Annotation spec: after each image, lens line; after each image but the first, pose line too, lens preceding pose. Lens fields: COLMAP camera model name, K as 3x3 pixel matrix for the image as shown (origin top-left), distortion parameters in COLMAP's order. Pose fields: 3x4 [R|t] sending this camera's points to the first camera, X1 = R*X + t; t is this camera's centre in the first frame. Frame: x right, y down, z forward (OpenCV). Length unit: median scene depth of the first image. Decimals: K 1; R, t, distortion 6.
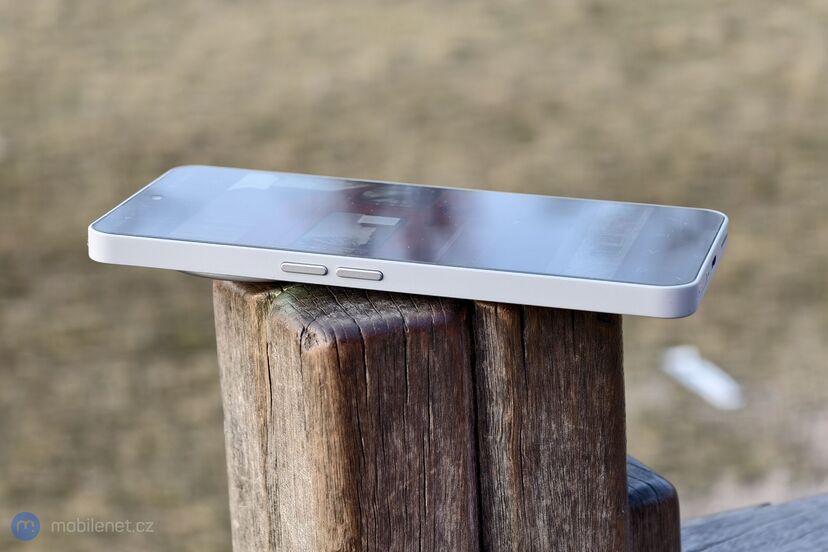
lens RADIAL K [[2023.1, 0, 414.0], [0, 2023.1, 276.0], [0, 0, 1]] dist [0.628575, -0.122707]
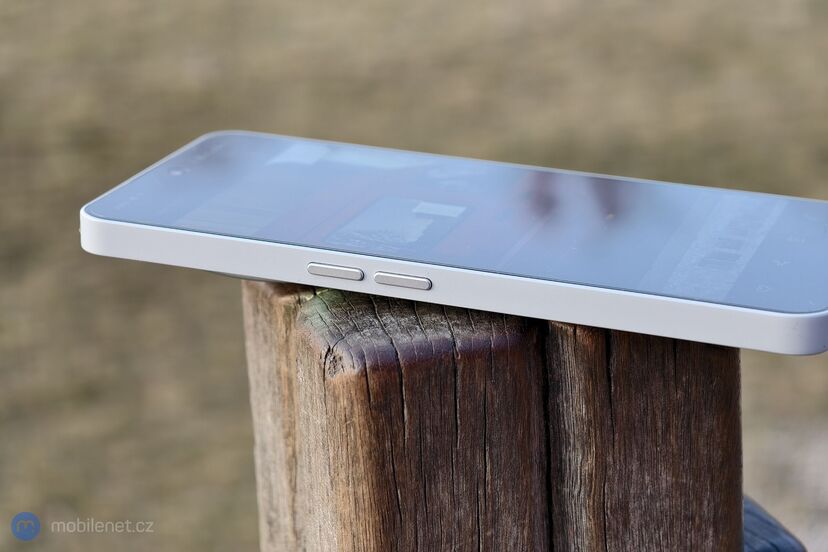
lens RADIAL K [[2015.3, 0, 413.5], [0, 2015.3, 239.1], [0, 0, 1]] dist [0.514633, -0.830408]
pose [[0.996411, 0.030078, -0.079126, 0.038808], [-0.029059, 0.999480, 0.014002, -0.028217], [0.079506, -0.011653, 0.996766, 0.208392]]
